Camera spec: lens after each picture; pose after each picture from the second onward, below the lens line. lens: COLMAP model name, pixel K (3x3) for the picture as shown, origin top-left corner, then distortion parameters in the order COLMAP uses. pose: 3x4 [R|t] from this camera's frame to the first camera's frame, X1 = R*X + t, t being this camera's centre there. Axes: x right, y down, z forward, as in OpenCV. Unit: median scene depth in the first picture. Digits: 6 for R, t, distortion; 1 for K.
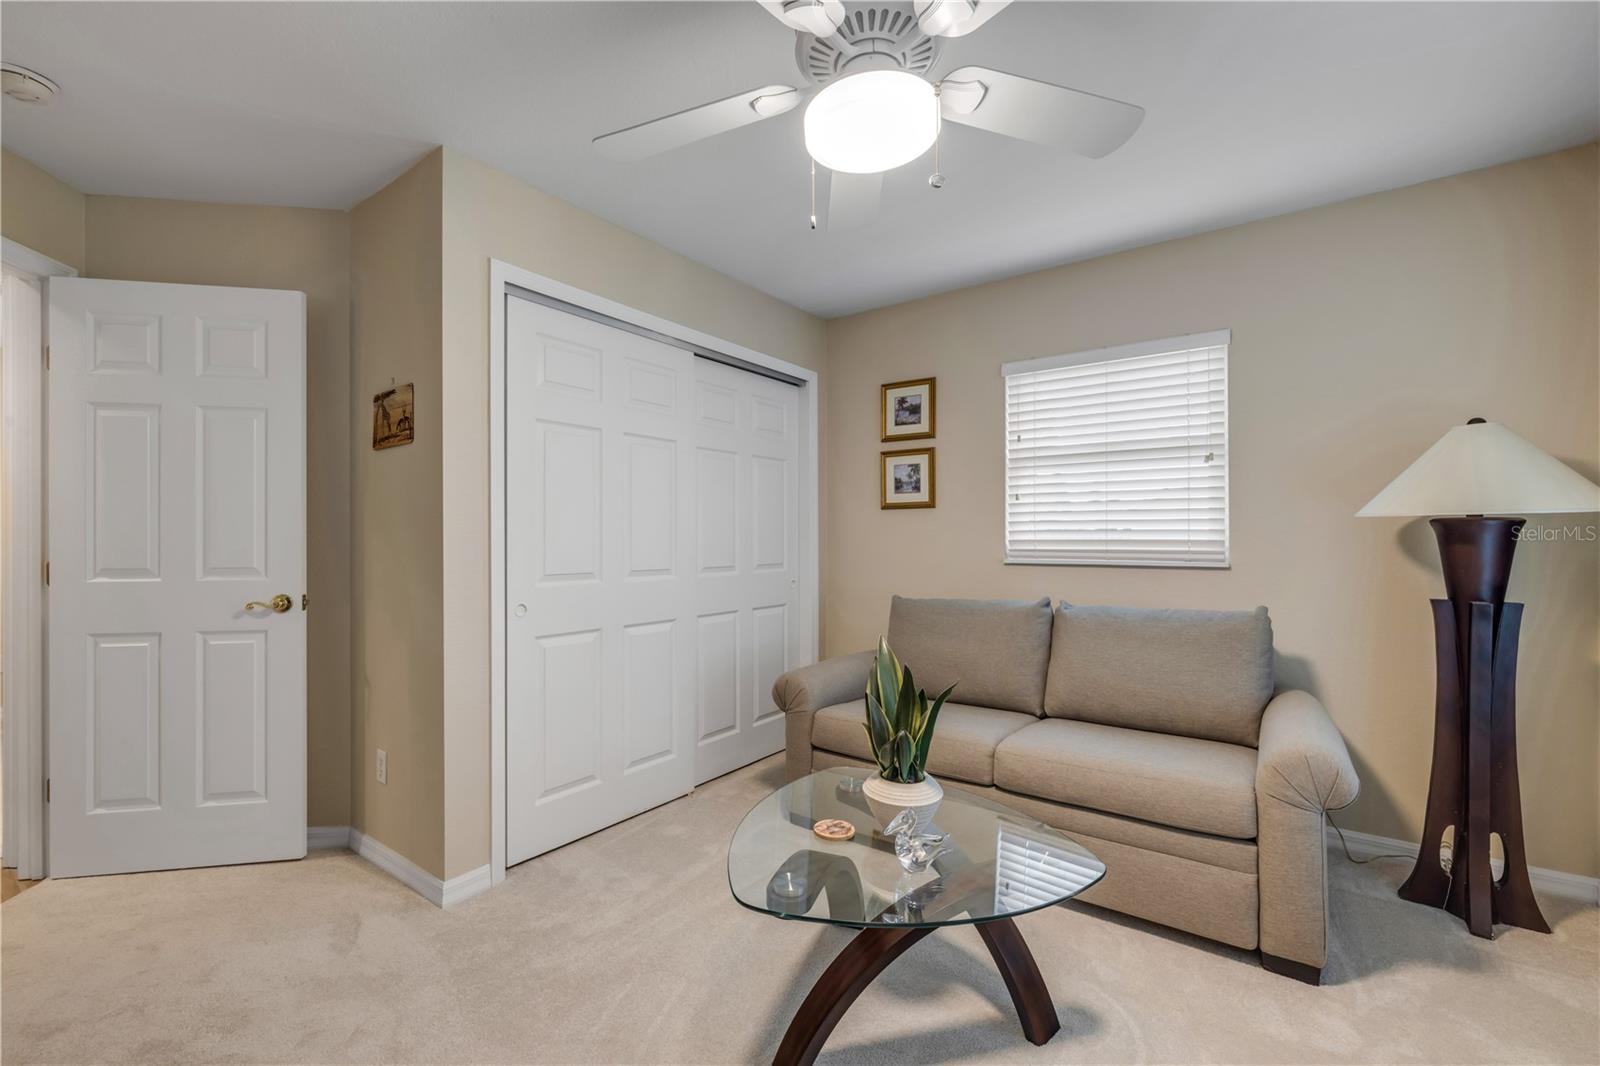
lens RADIAL K [[679.9, 0, 793.4], [0, 679.9, 533.8], [0, 0, 1]] dist [-0.000198, 0.000332]
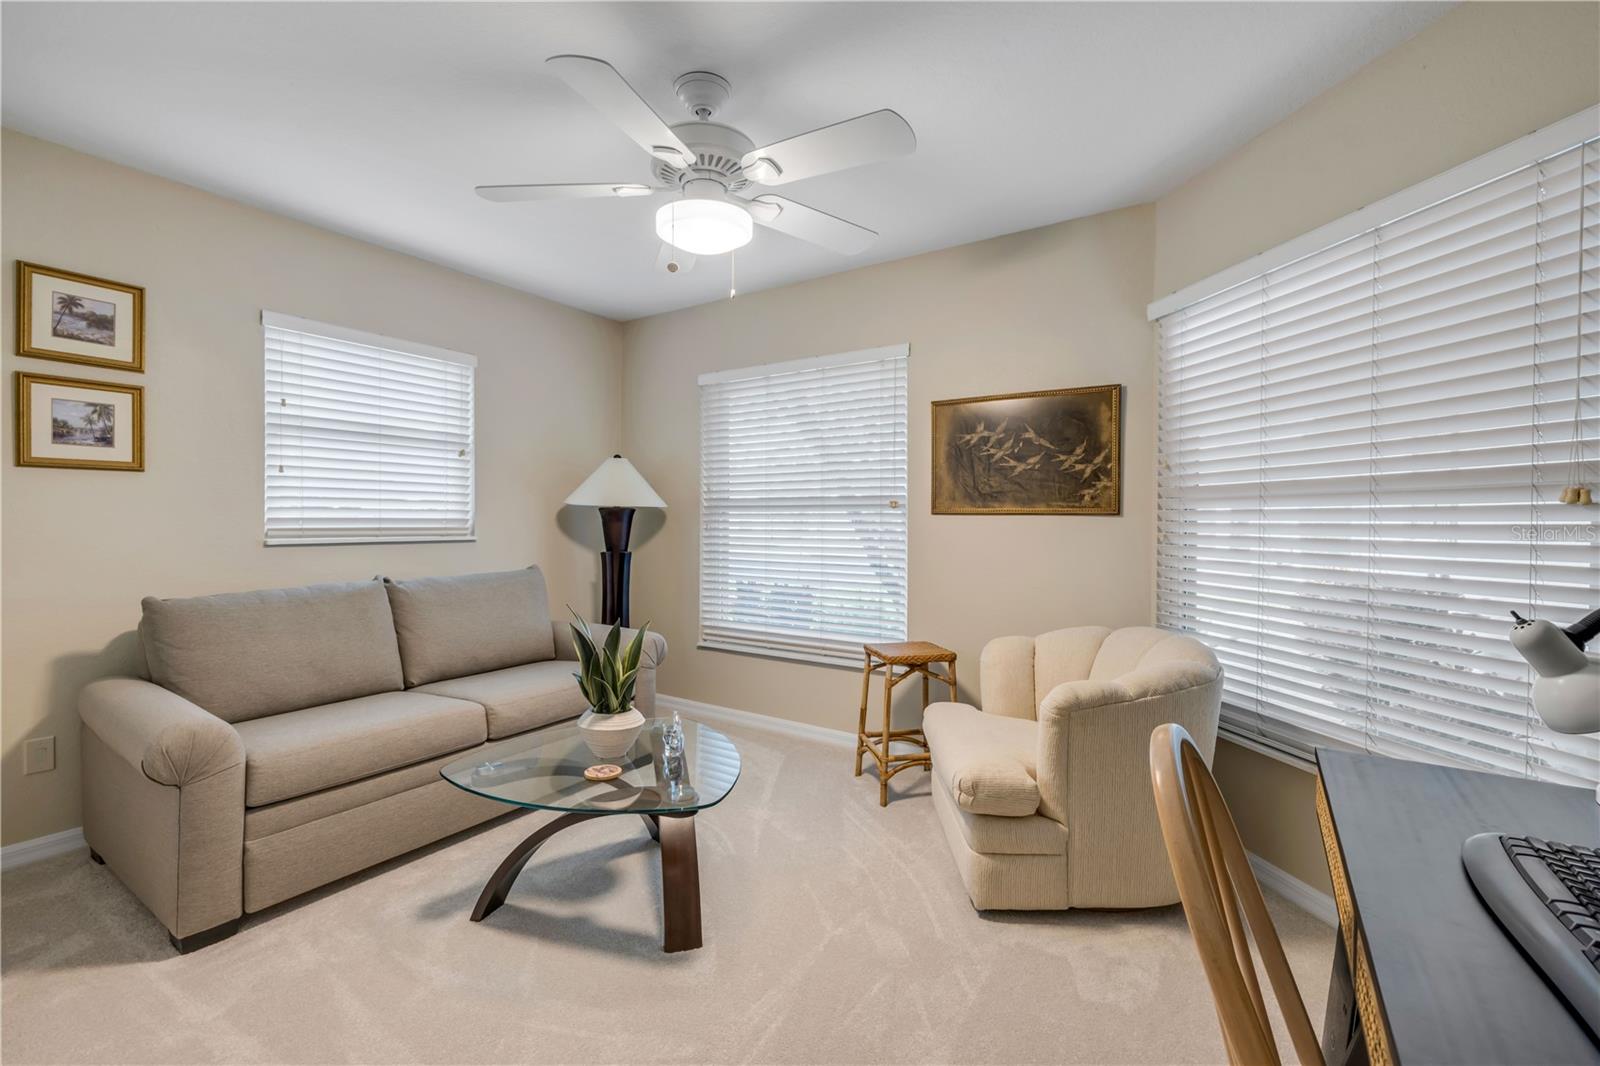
lens RADIAL K [[679.9, 0, 792.7], [0, 679.9, 528.1], [0, 0, 1]] dist [-0.000198, 0.000332]
pose [[-0.045429, -0.018956, 0.998788, -0.535025], [-0.022022, 0.999596, 0.017970, -0.007256], [-0.998725, -0.021179, -0.045828, 0.351594]]
